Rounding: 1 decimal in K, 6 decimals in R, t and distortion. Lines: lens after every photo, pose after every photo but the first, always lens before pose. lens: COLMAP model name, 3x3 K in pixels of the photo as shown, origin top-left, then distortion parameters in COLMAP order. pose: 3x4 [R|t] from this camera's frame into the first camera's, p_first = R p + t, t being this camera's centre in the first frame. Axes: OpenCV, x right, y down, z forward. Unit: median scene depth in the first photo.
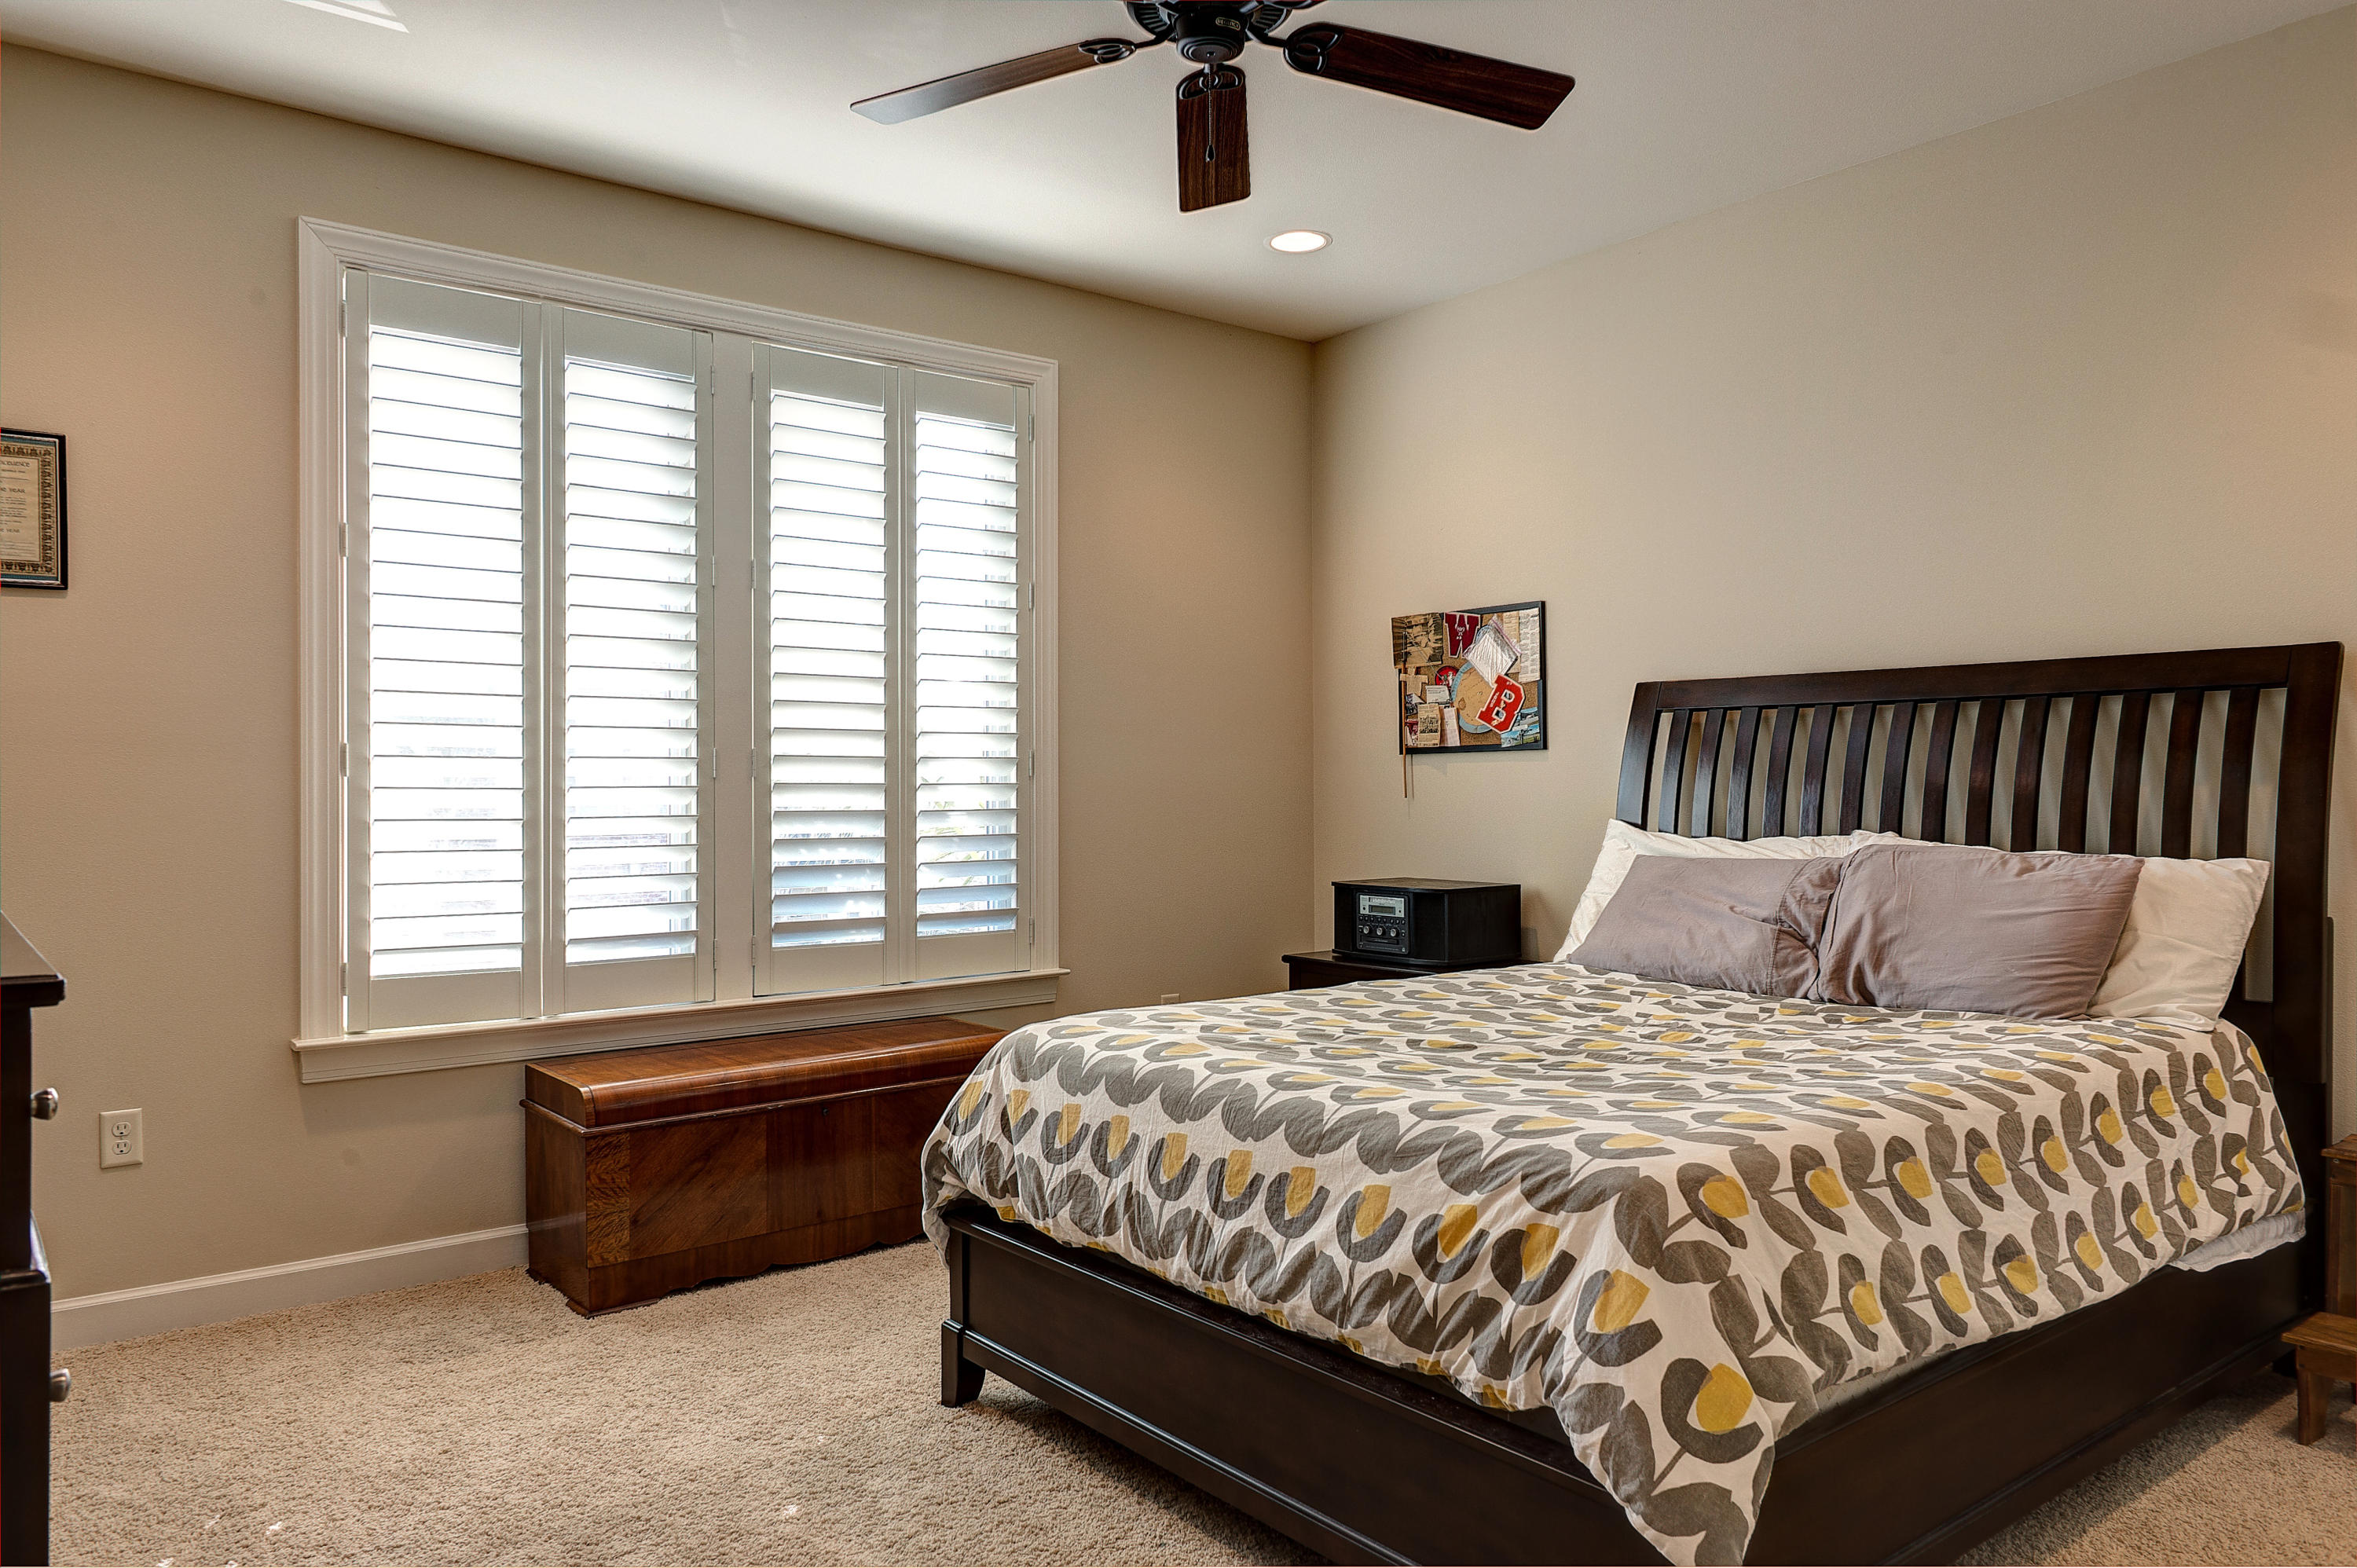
lens RADIAL K [[1591.0, 0, 1178.8], [0, 1591.0, 787.2], [0, 0, 1]] dist [0.005829, 0.002310]
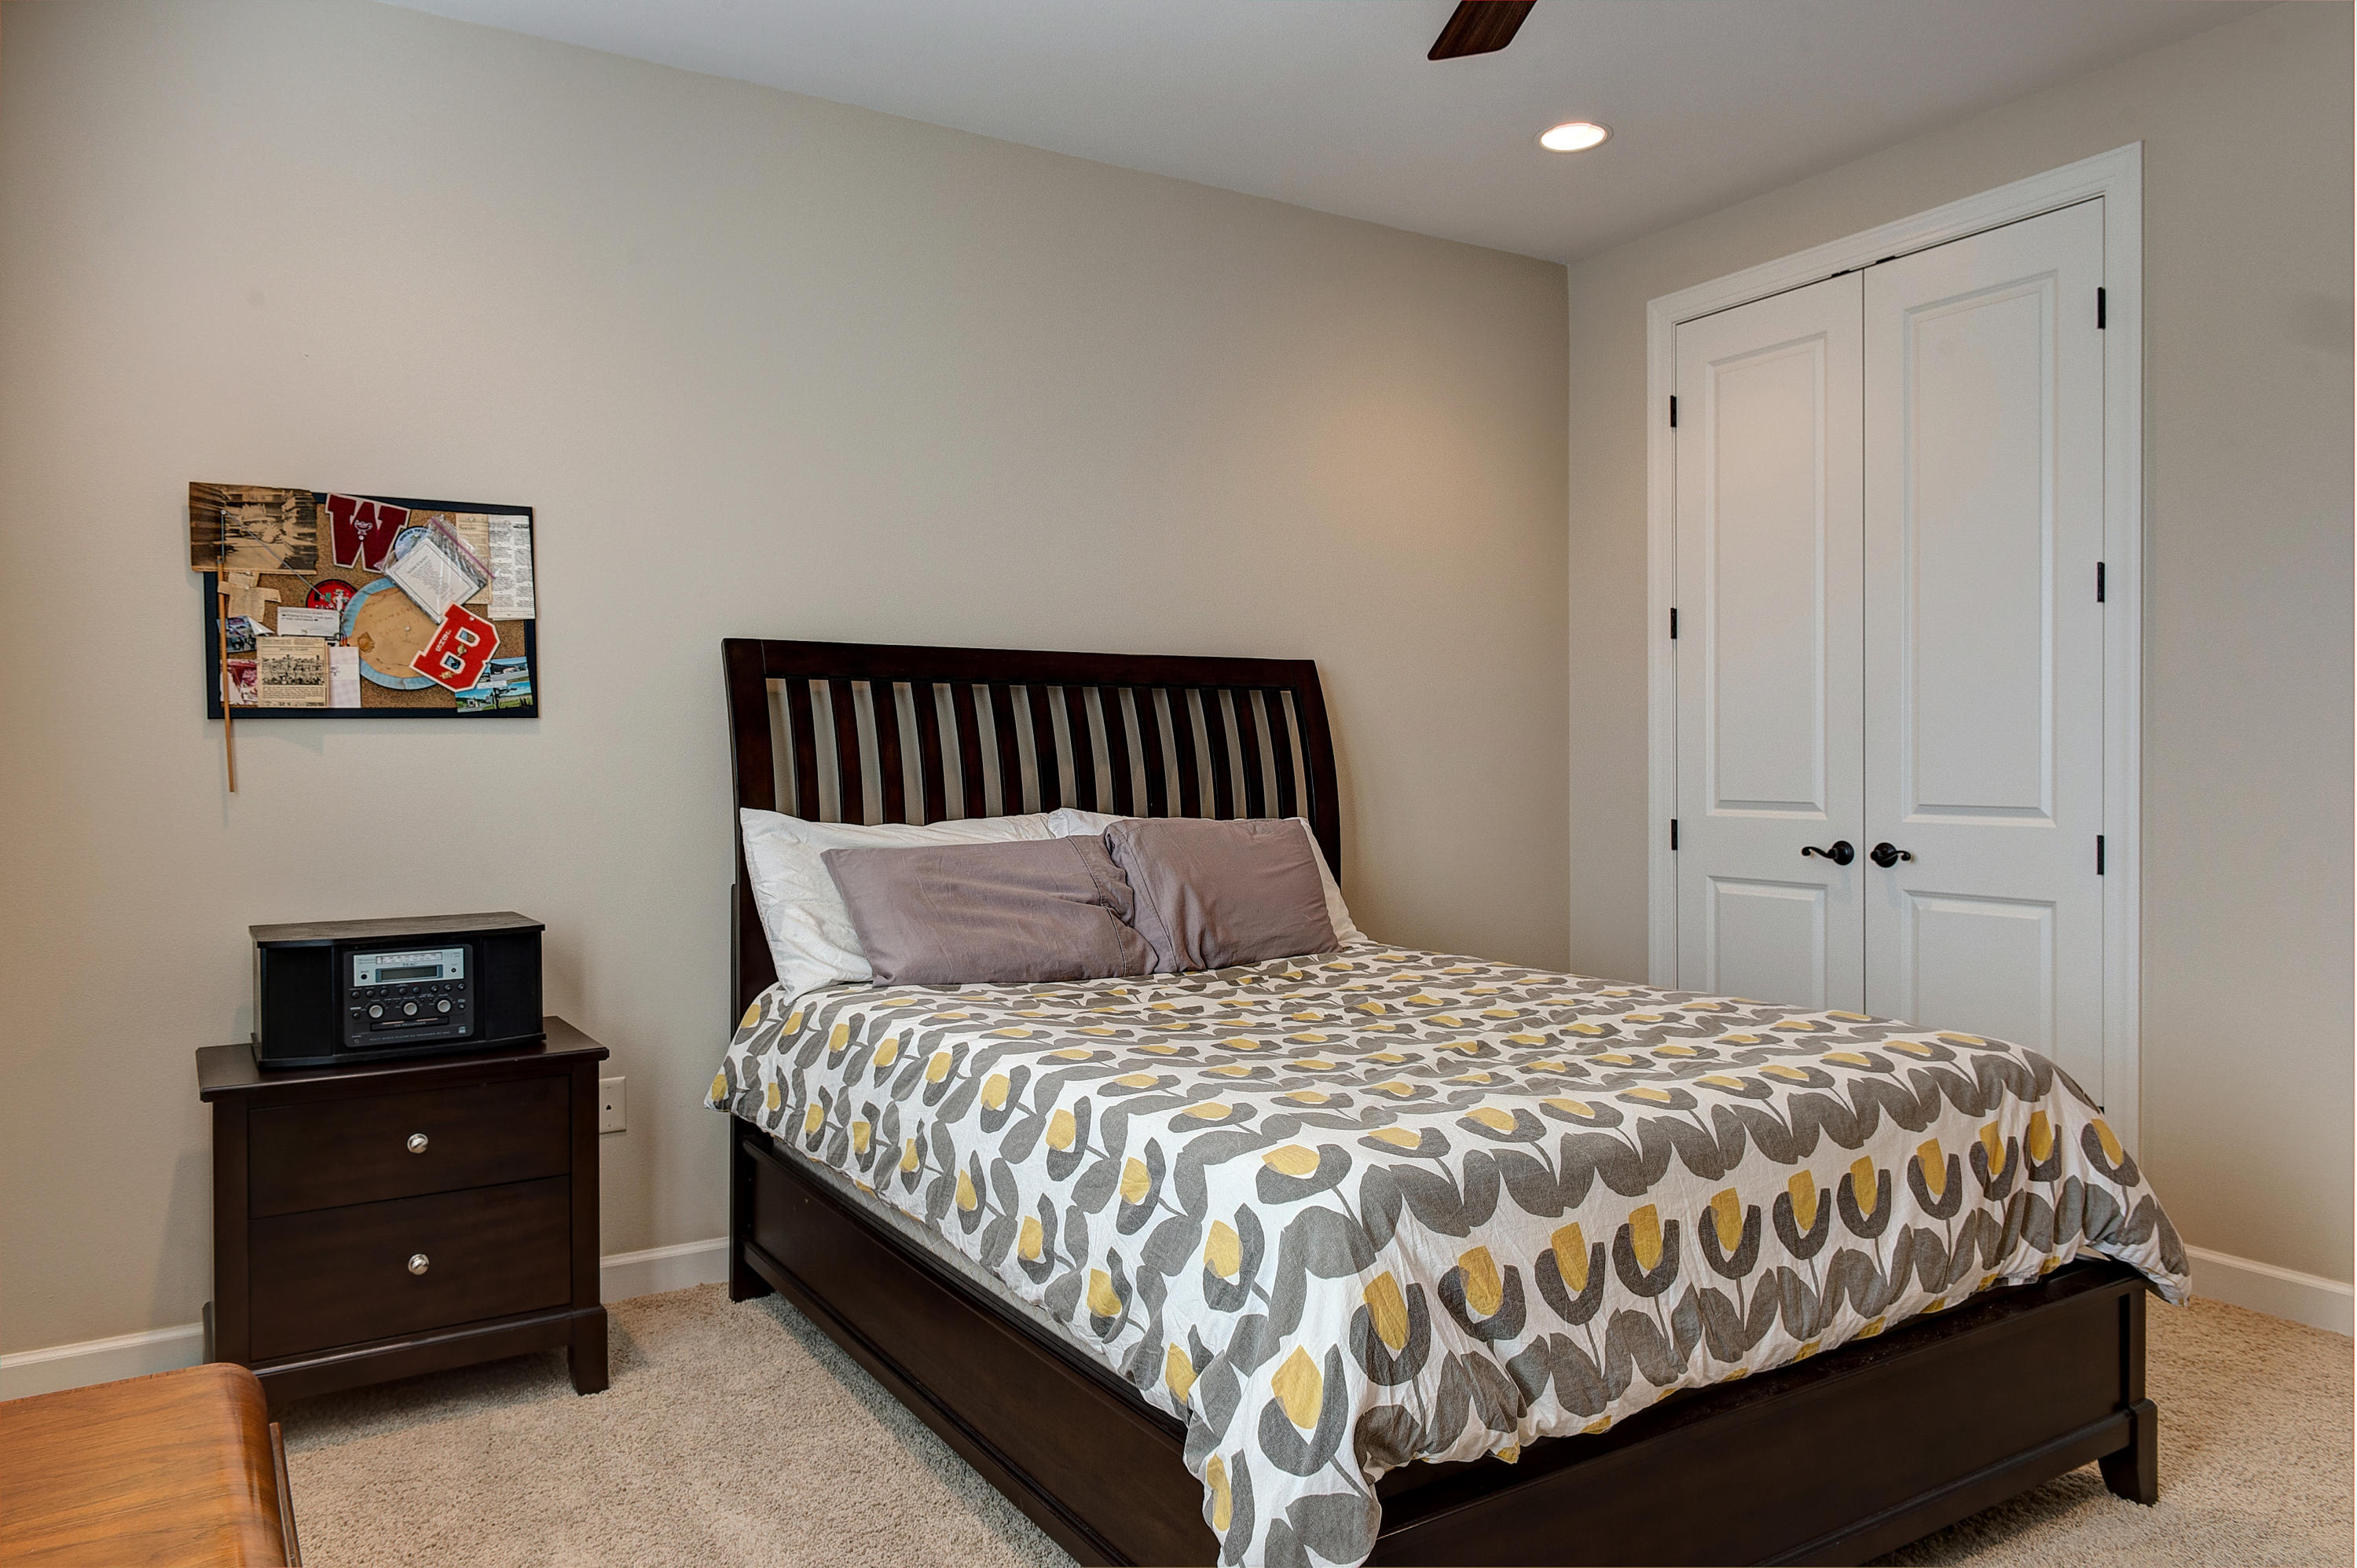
lens RADIAL K [[1581.7, 0, 1178.5], [0, 1581.7, 784.0], [0, 0, 1]] dist [-0.001552, 0.001991]
pose [[0.107768, -0.010310, 0.994123, -0.431555], [0.010408, 0.999903, 0.009242, 0.002047], [-0.994122, 0.009350, 0.107865, 0.628684]]
